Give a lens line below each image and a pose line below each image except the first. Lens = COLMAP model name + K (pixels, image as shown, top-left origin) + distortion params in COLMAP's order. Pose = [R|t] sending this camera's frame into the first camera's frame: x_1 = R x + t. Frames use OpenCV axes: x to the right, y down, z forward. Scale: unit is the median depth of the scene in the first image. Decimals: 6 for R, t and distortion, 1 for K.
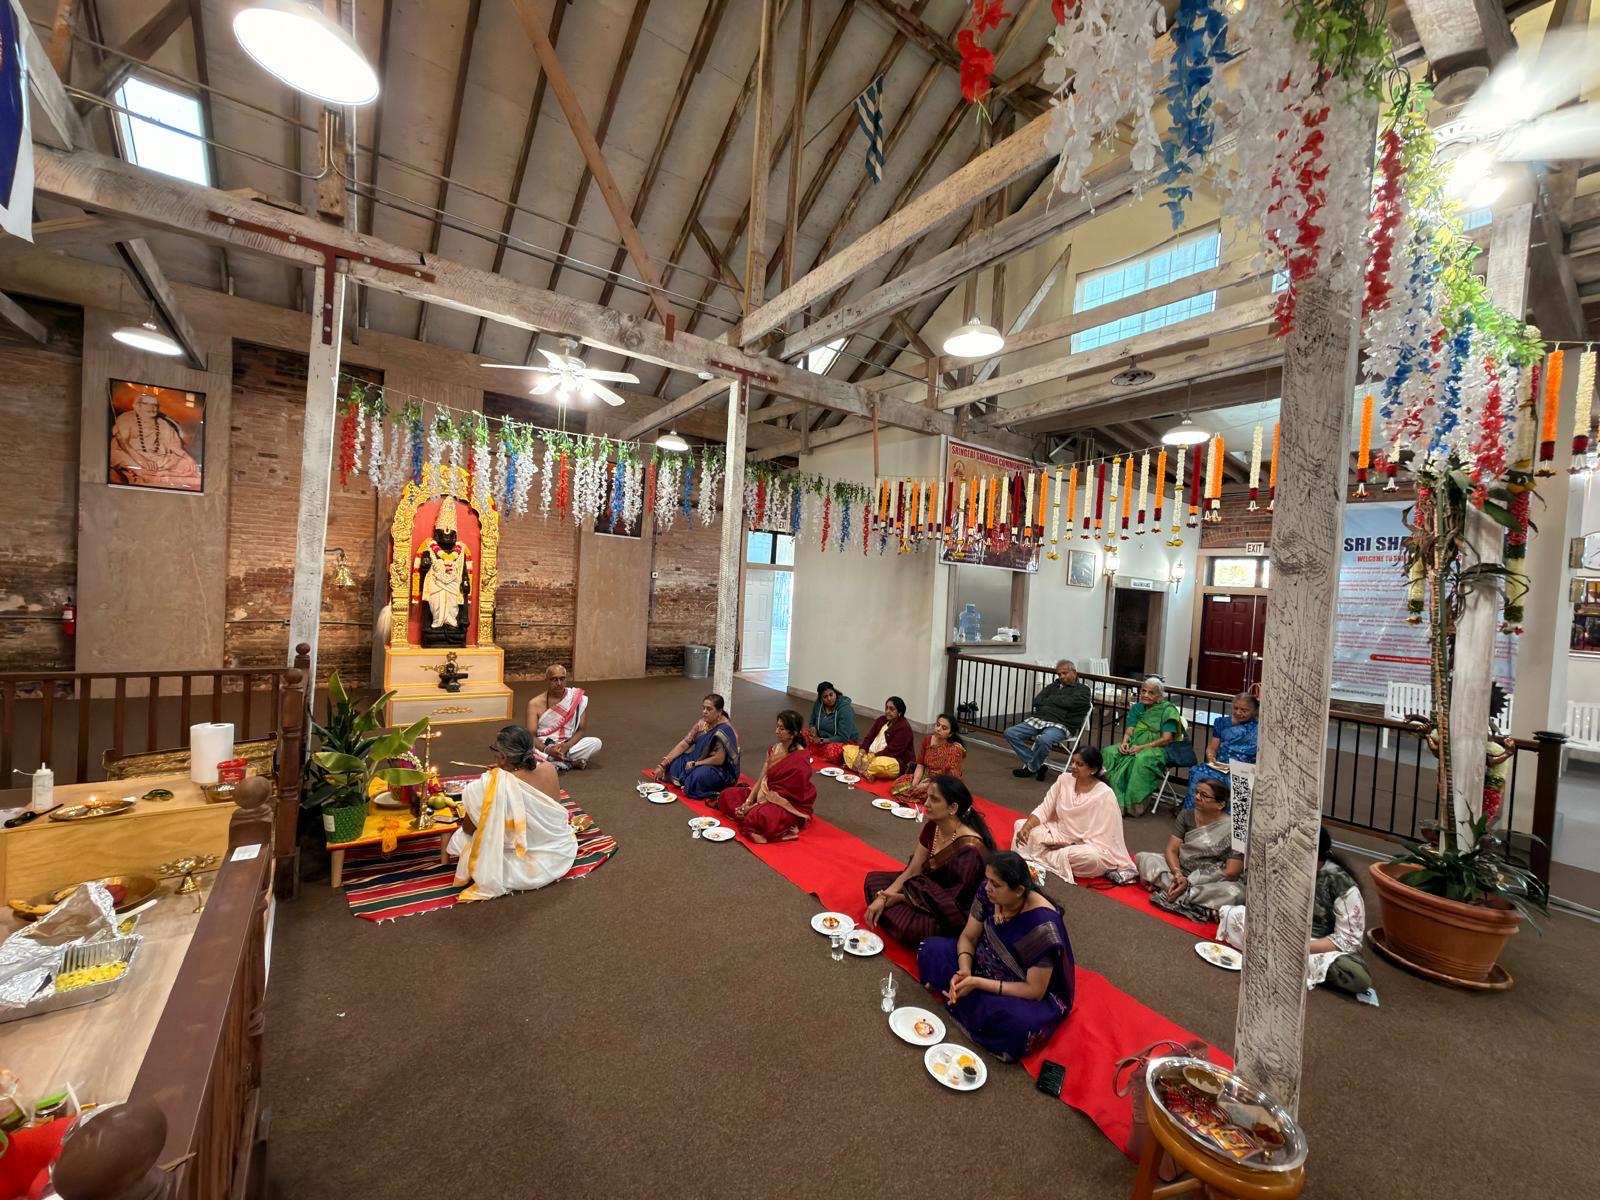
lens RADIAL K [[628.4, 0, 796.4], [0, 628.4, 602.8], [0, 0, 1]] dist [-0.000236, -0.000104]
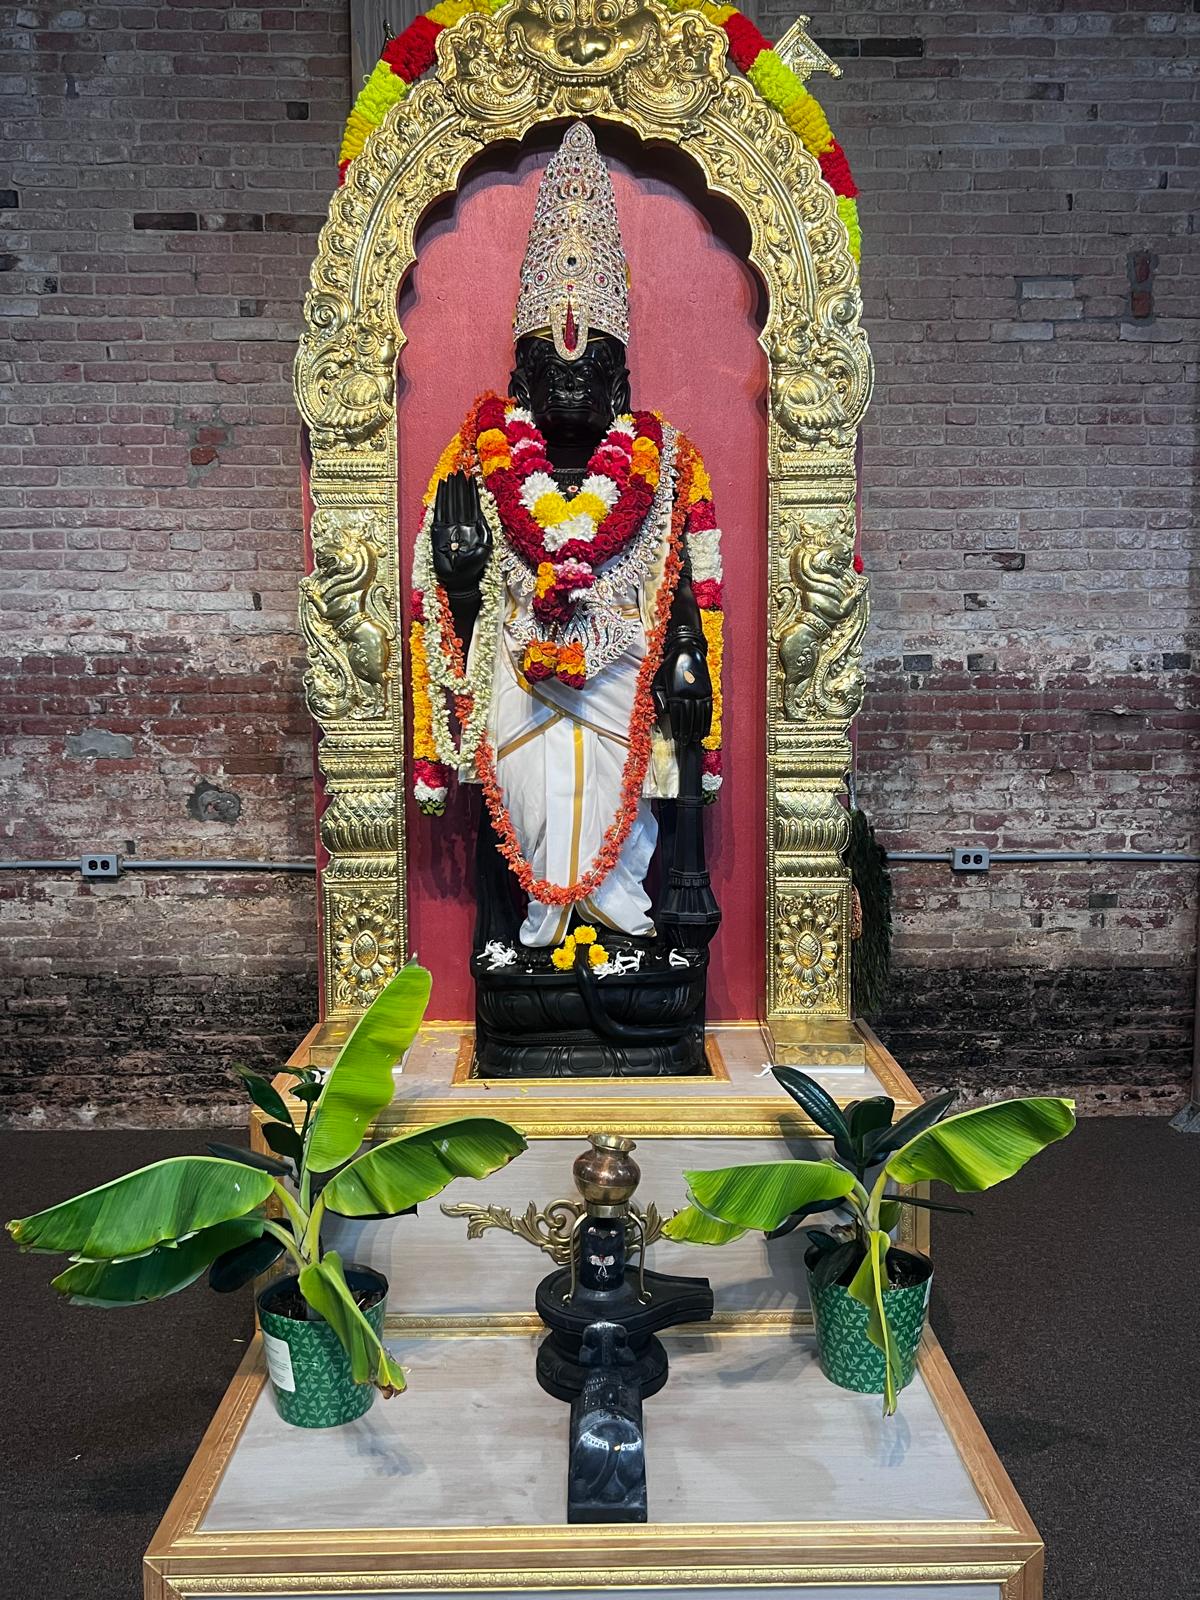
lens RADIAL K [[1403.3, 0, 603.8], [0, 1403.3, 807.5], [0, 0, 1]] dist [0.050178, -0.060527]
pose [[0.827120, -0.005901, -0.561994, -0.327856], [0.040330, 0.997990, 0.048878, -0.013470], [0.560576, -0.063093, 0.825696, 0.659479]]
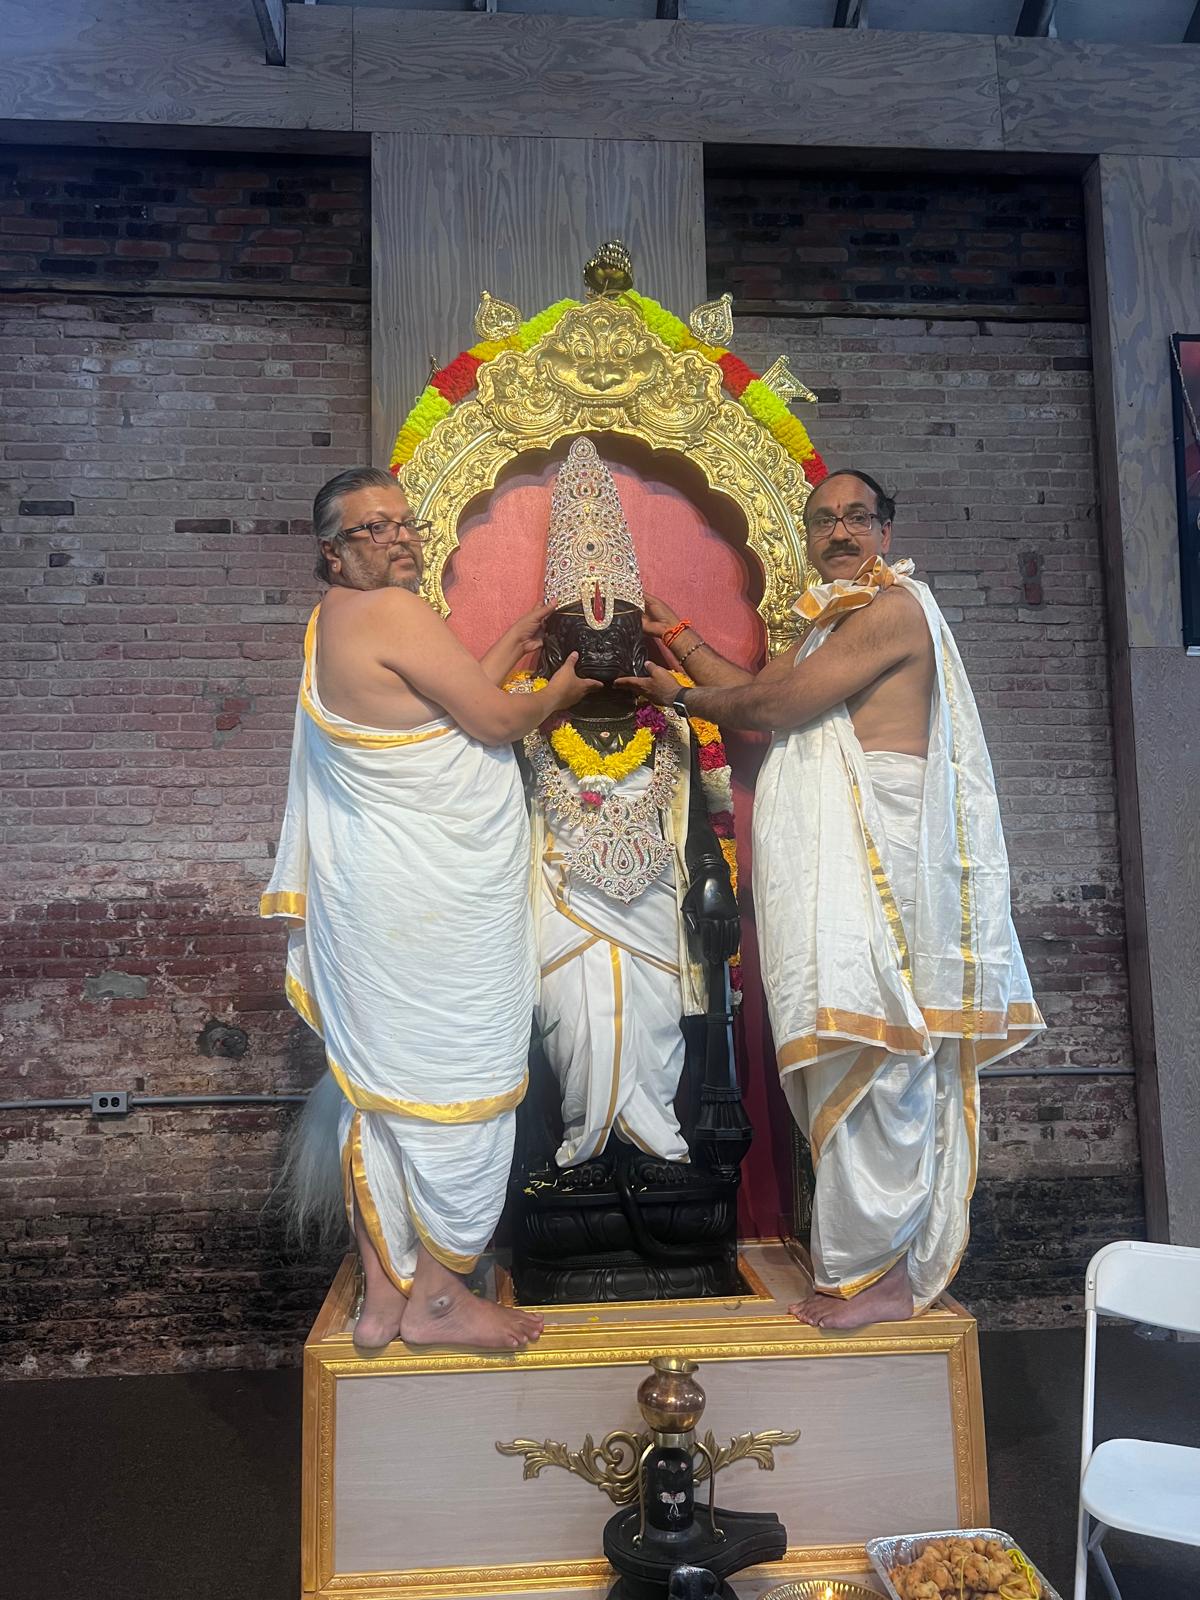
lens RADIAL K [[1248.3, 0, 597.0], [0, 1248.3, 780.6], [0, 0, 1]] dist [0.020473, -0.003354]
pose [[0.857195, -0.130546, -0.498172, -0.360203], [0.059401, 0.985945, -0.156155, -0.009695], [0.511555, 0.104263, 0.852901, 0.655189]]
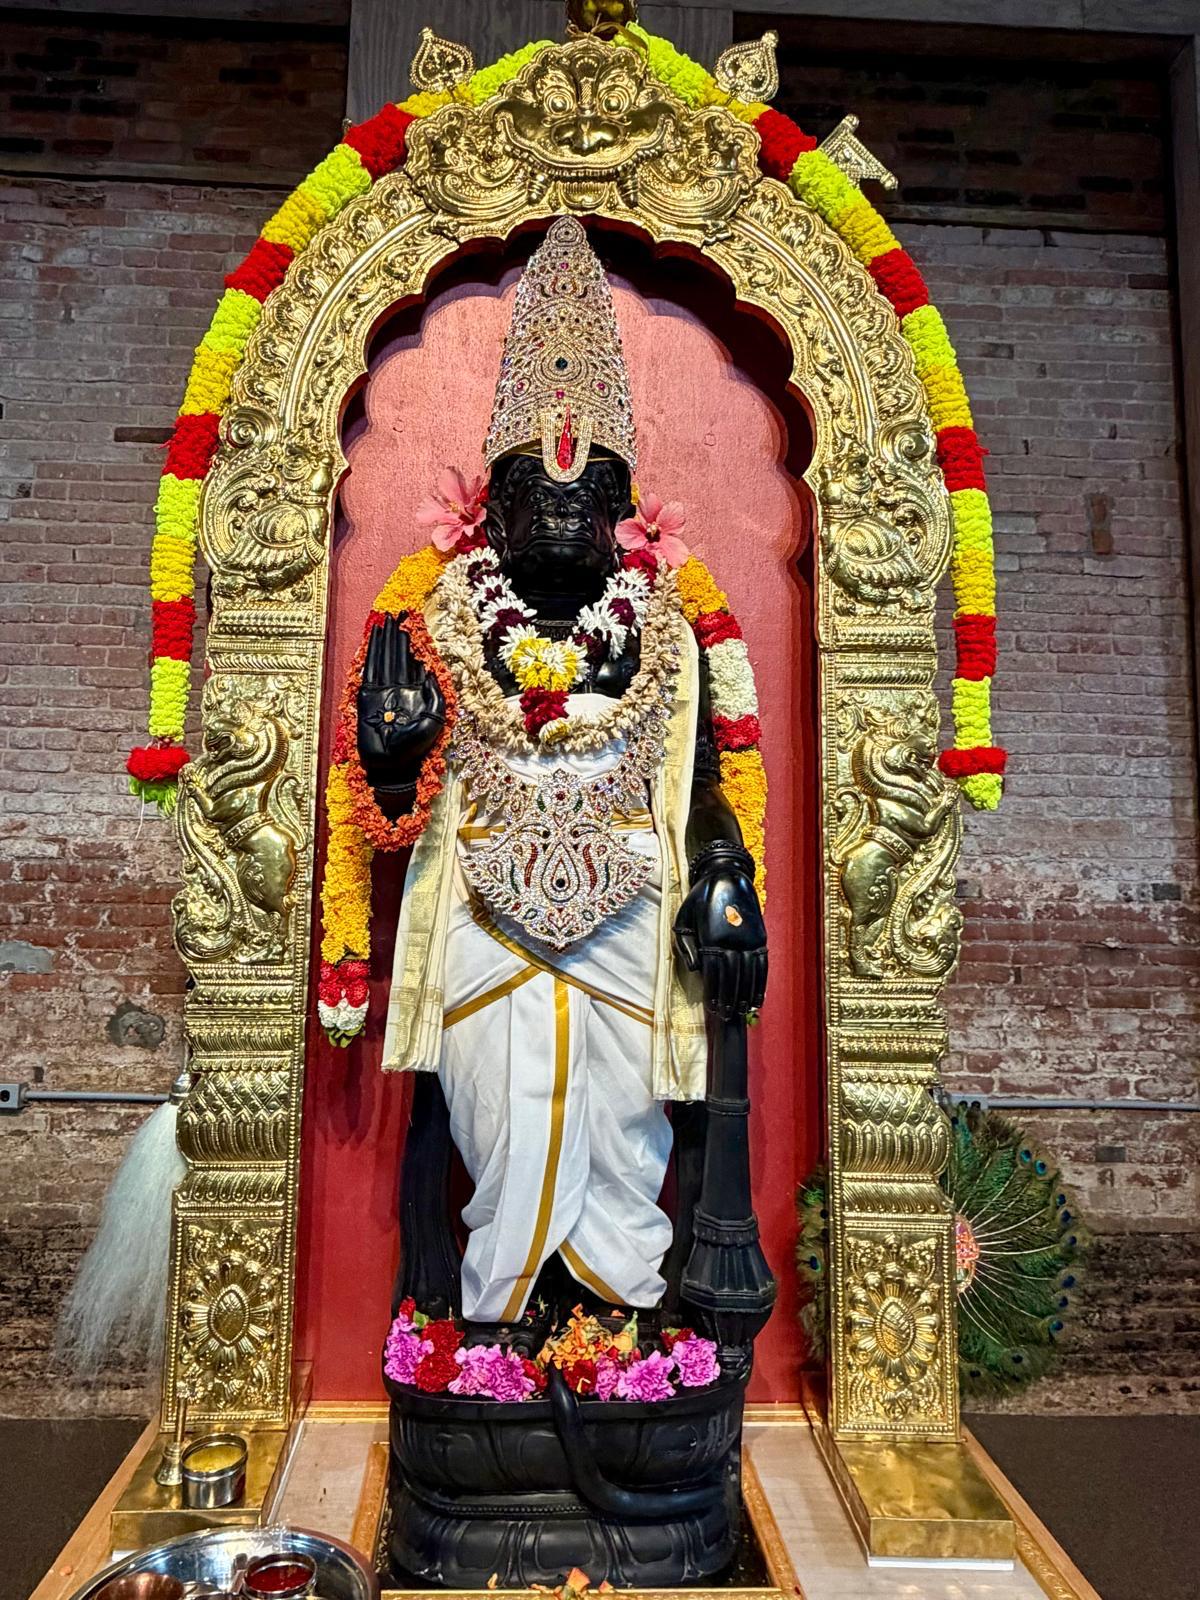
lens RADIAL K [[1088.4, 0, 568.2], [0, 1088.4, 754.5], [0, 0, 1]] dist [-0.005164, 0.005055]
pose [[0.840211, -0.102336, -0.532515, -0.423530], [0.018999, 0.986983, -0.159697, -0.025369], [0.541926, 0.124062, 0.831219, 0.784749]]
